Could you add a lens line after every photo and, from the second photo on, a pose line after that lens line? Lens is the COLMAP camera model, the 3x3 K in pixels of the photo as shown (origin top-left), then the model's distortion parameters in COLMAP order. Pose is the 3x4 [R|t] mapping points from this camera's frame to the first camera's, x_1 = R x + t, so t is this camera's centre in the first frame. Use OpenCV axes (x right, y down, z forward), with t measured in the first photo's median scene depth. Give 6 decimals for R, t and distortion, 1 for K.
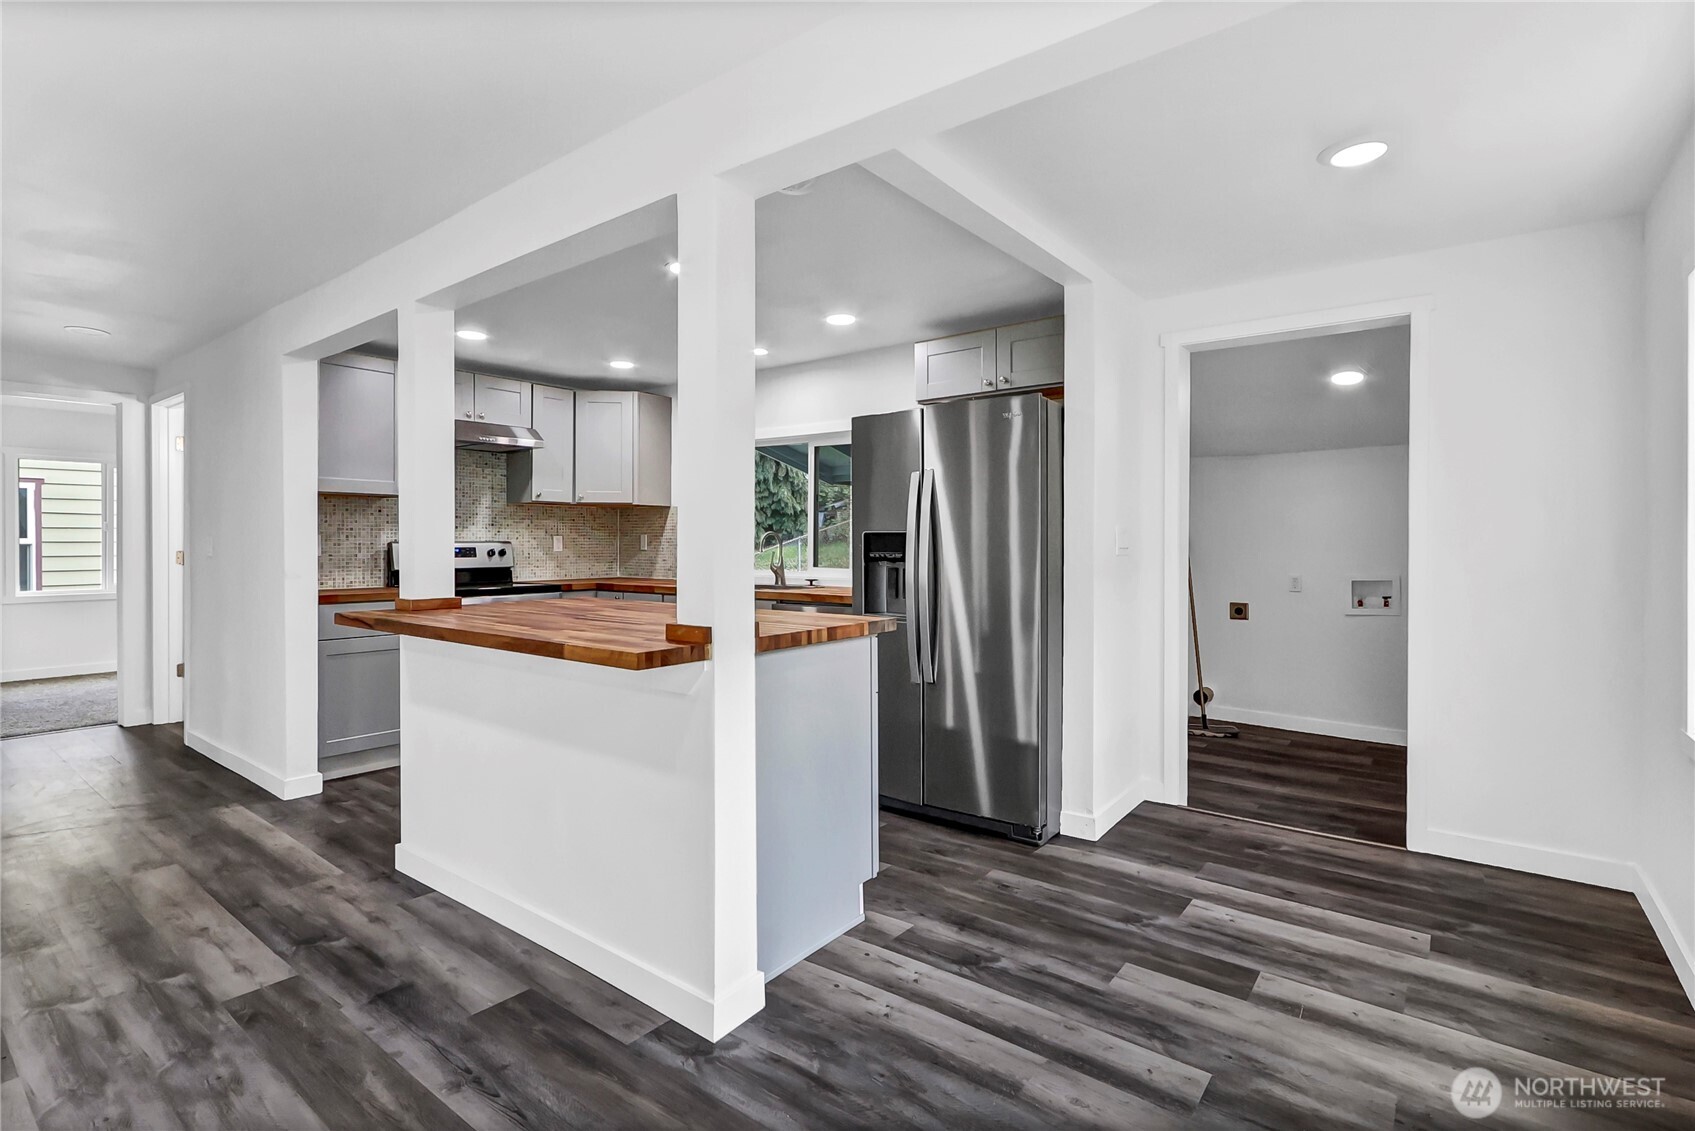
lens RADIAL K [[800.2, 0, 834.4], [0, 800.2, 549.9], [0, 0, 1]] dist [-0.006054, 0.000466]
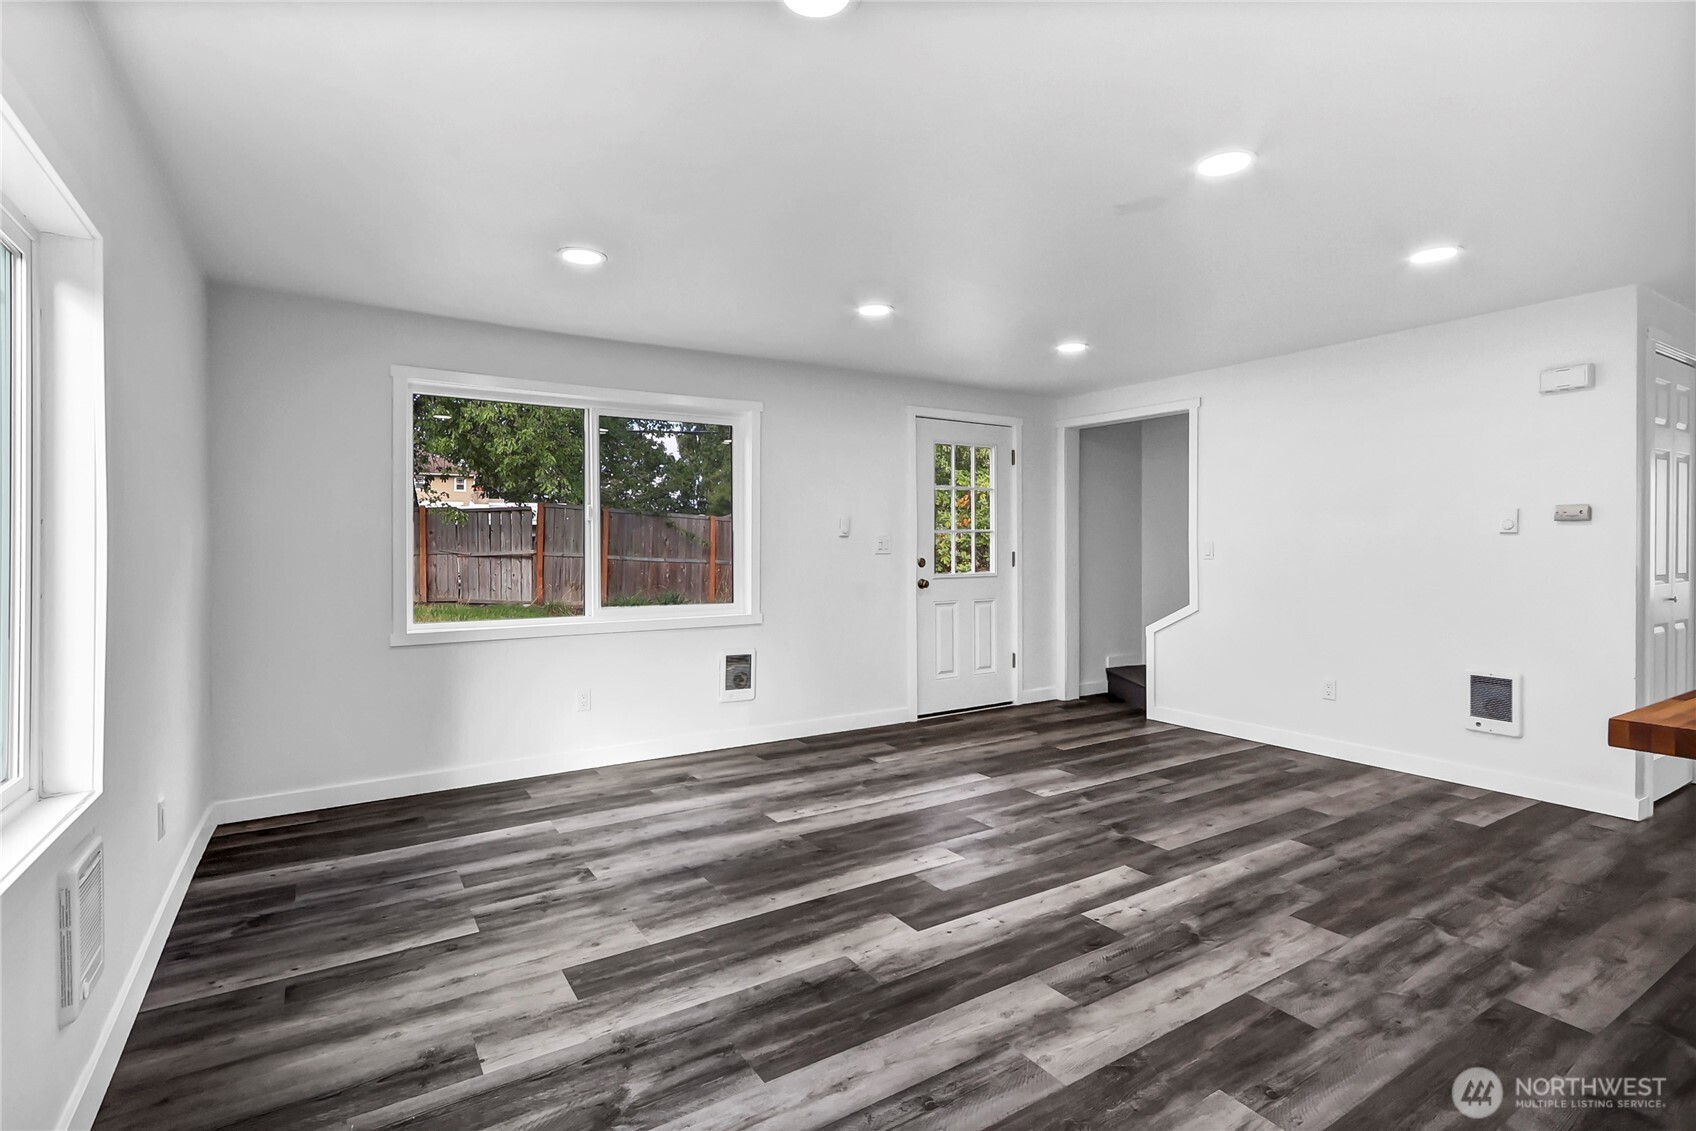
lens RADIAL K [[807.0, 0, 839.9], [0, 807.0, 540.1], [0, 0, 1]] dist [-0.003098, -0.000776]
pose [[-0.335121, -0.005075, -0.942162, 0.255149], [-0.008063, 0.999964, -0.002518, -0.003159], [0.942141, 0.006753, -0.335150, 0.287255]]
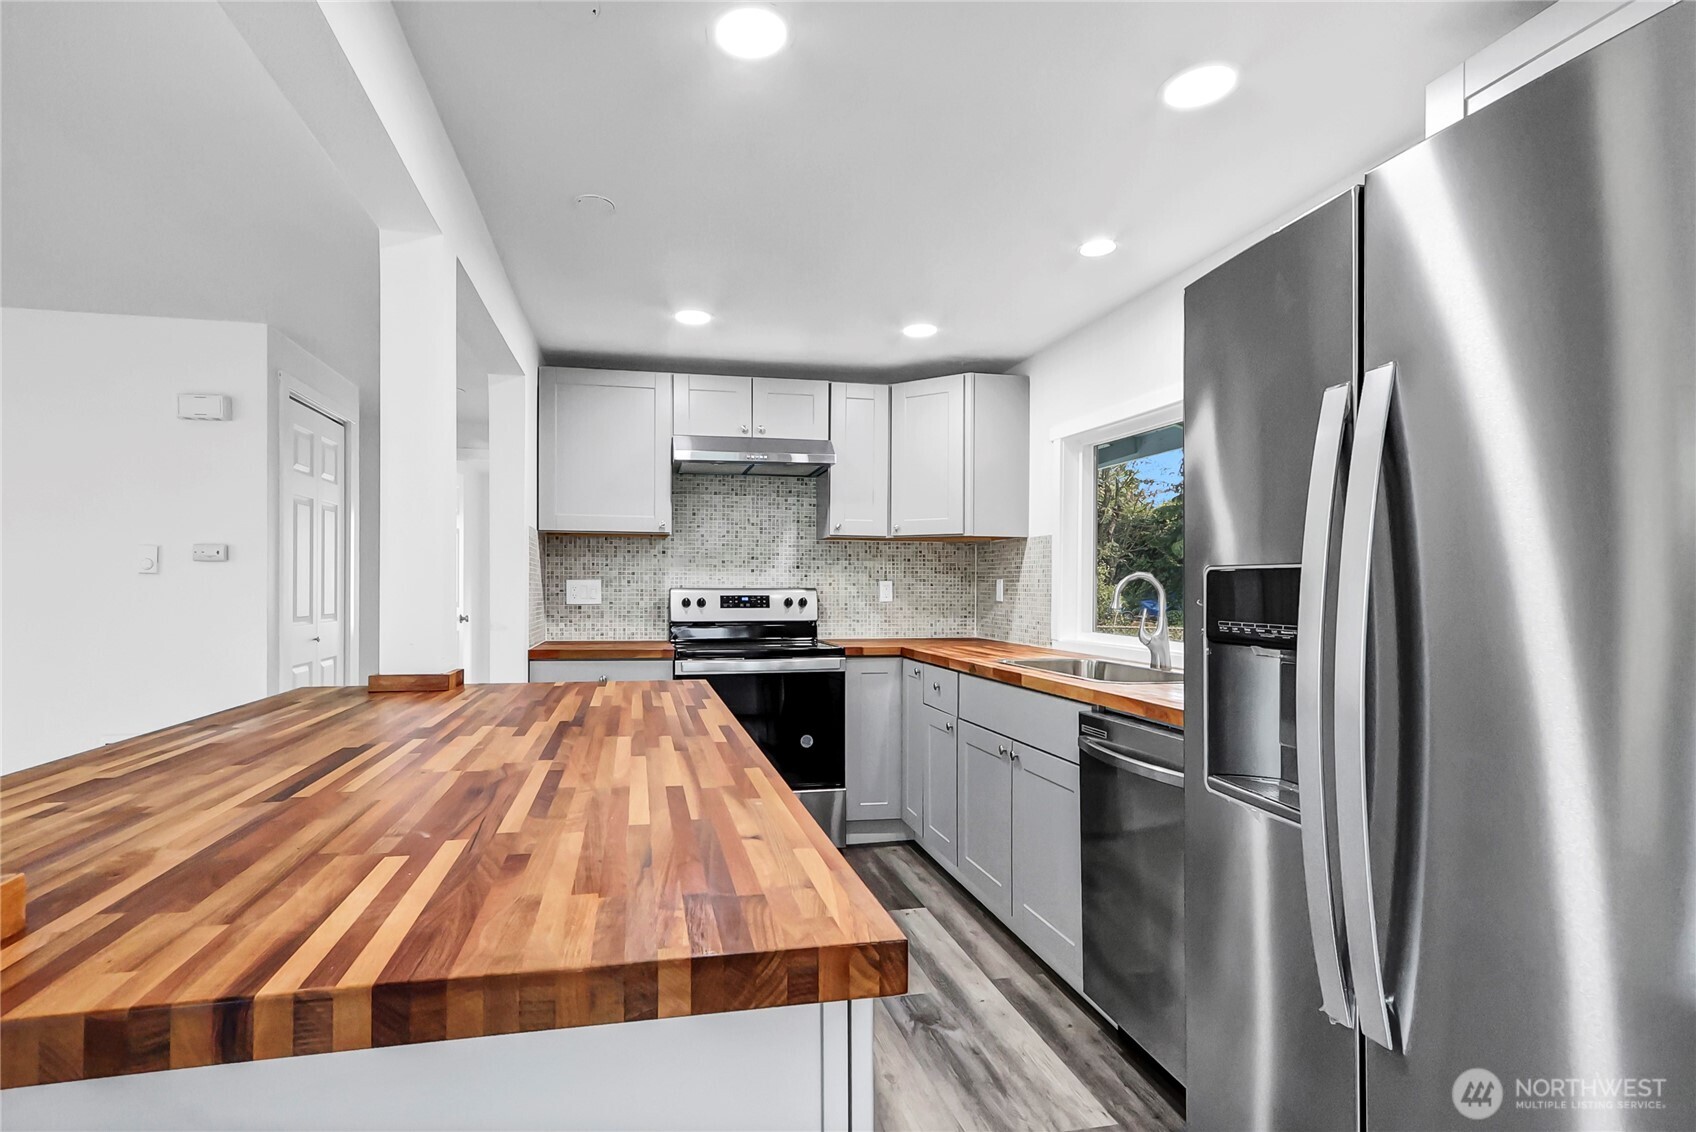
lens RADIAL K [[810.1, 0, 789.2], [0, 810.1, 572.9], [0, 0, 1]] dist [0.000750, 0.000111]
pose [[0.754704, -0.008298, -0.656013, 0.134388], [-0.011169, 0.999613, -0.025493, -0.006958], [0.655970, 0.026567, 0.754319, 0.529664]]
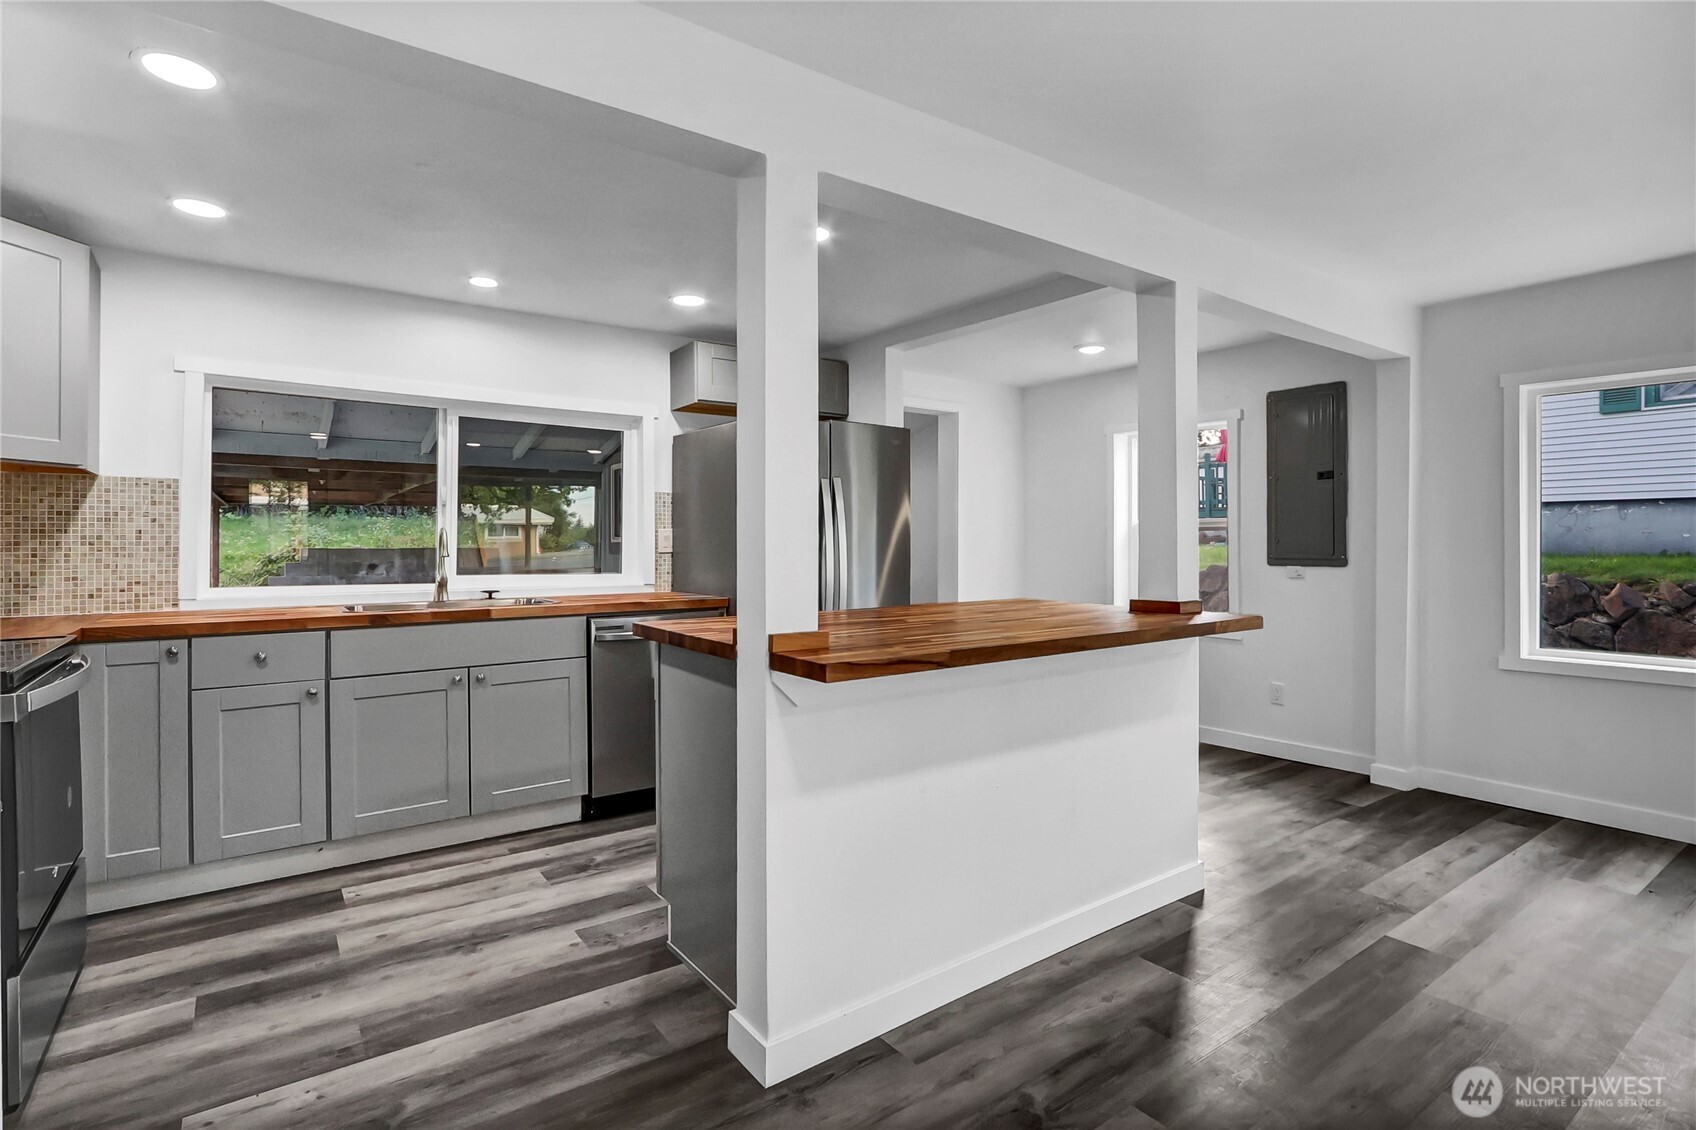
lens RADIAL K [[807.0, 0, 839.9], [0, 807.0, 539.6], [0, 0, 1]] dist [-0.003098, -0.000776]
pose [[0.291439, 0.001951, 0.956587, -0.844221], [0.010674, 0.999929, -0.005292, -0.004623], [-0.956530, 0.011753, 0.291398, 0.585062]]
